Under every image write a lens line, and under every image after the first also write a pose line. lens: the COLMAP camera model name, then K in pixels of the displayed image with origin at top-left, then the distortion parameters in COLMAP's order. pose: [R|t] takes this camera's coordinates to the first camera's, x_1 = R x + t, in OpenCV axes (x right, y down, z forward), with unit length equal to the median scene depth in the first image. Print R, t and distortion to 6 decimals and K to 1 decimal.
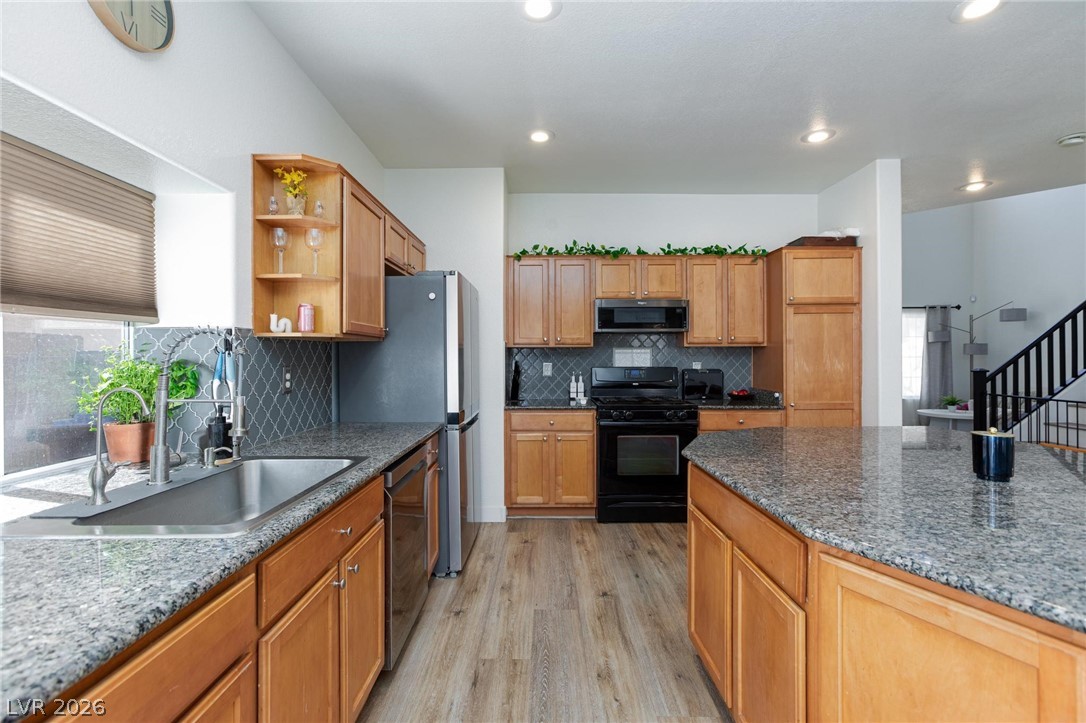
lens RADIAL K [[500.7, 0, 541.9], [0, 500.7, 359.0], [0, 0, 1]] dist [-0.026048, 0.017231]
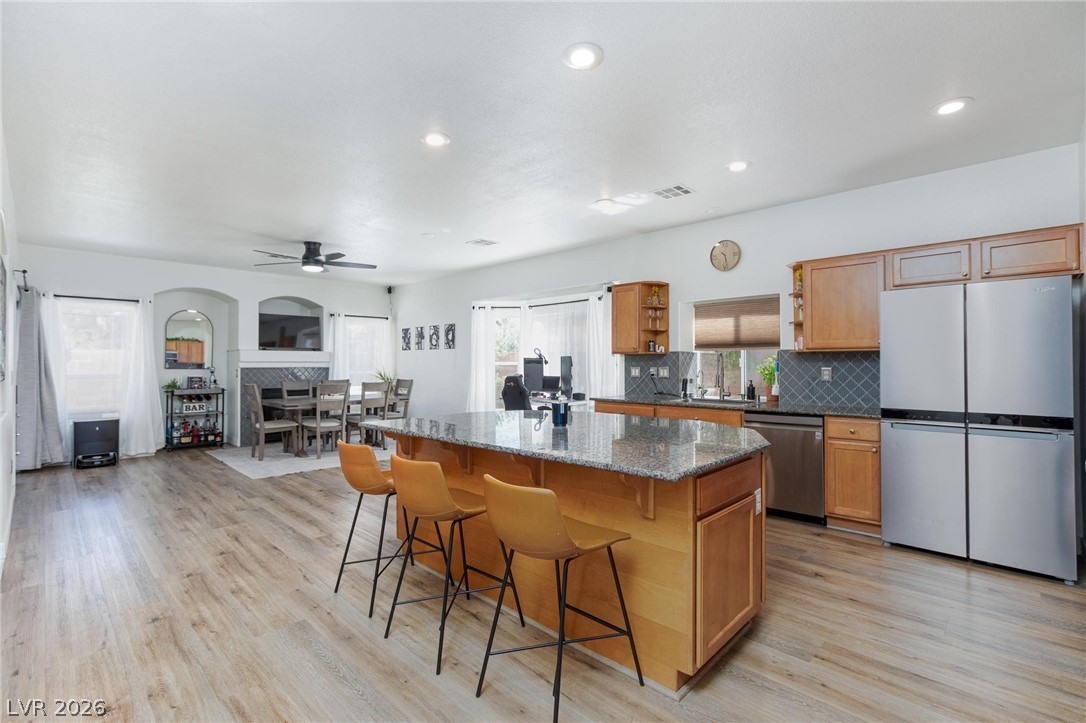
lens RADIAL K [[500.7, 0, 541.9], [0, 500.7, 359.0], [0, 0, 1]] dist [-0.026048, 0.017231]
pose [[-0.690427, -0.000895, -0.723401, 0.942128], [0.001554, 0.999995, -0.002721, -0.007728], [0.723400, -0.003003, -0.690423, 0.917291]]
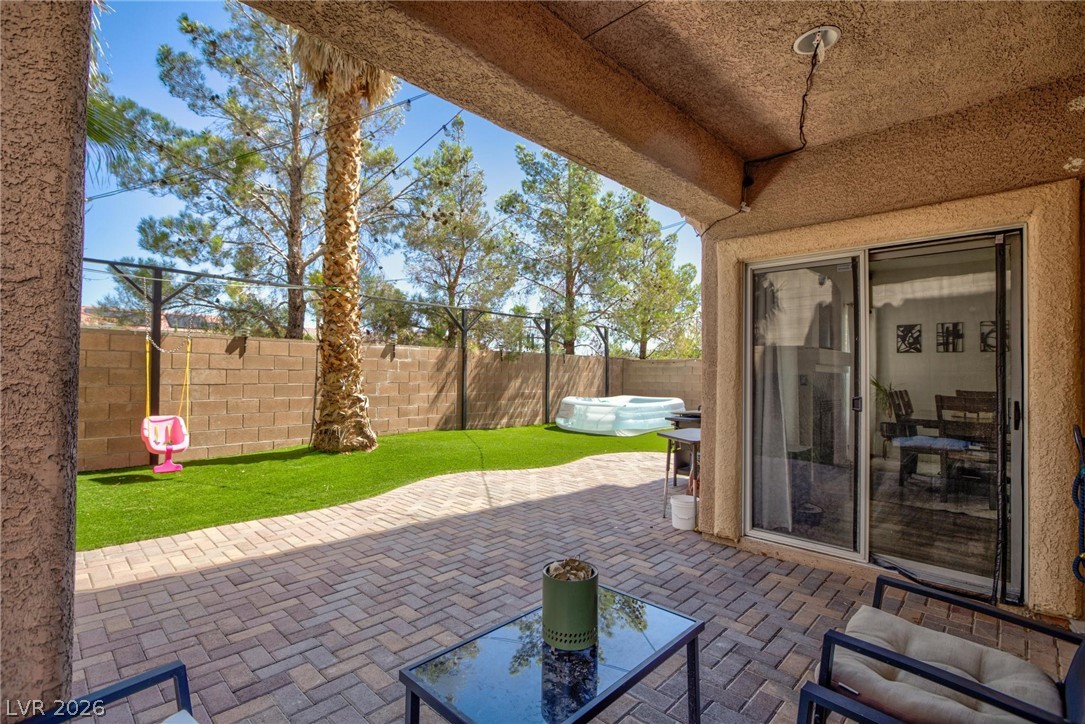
lens RADIAL K [[503.4, 0, 542.5], [0, 503.4, 362.0], [0, 0, 1]] dist [0.001086, 0.000256]
pose [[-0.684481, -0.017435, -0.728822, 1.943717], [-0.013510, 0.999846, -0.011231, 0.016493], [0.728905, 0.002159, -0.684611, -0.878986]]
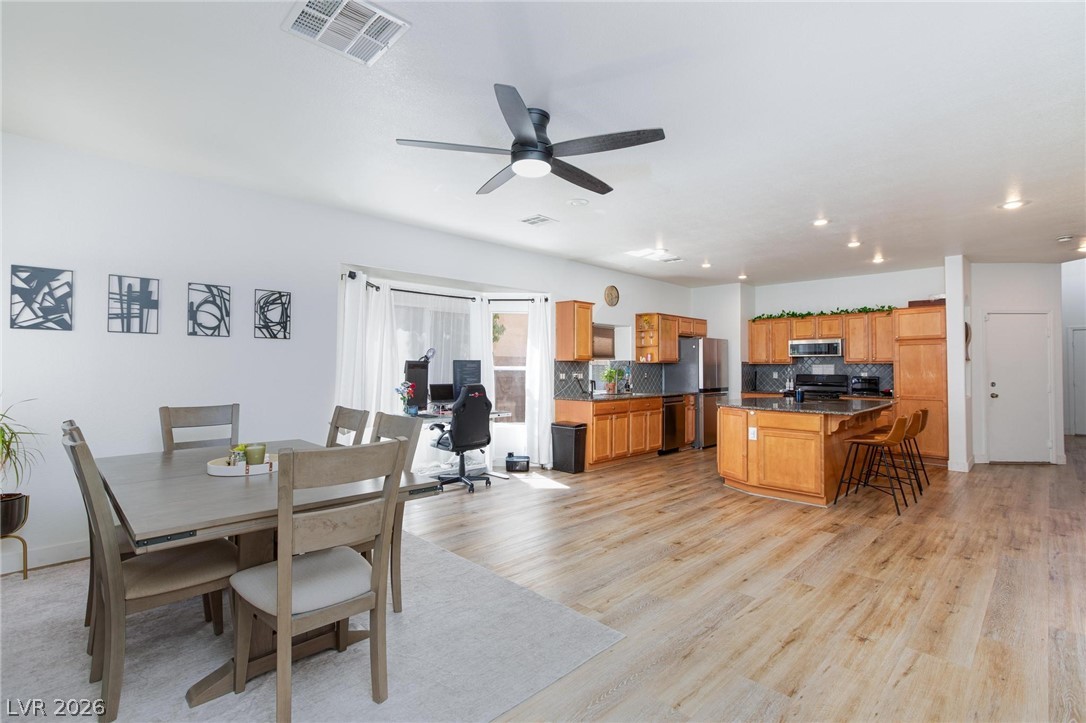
lens RADIAL K [[495.1, 0, 543.0], [0, 495.1, 361.5], [0, 0, 1]] dist [-0.037447, 0.019564]
pose [[0.706601, -0.004042, -0.707601, 0.840667], [-0.008040, 0.999873, -0.013740, 0.001147], [0.707567, 0.015397, 0.706479, -1.144919]]
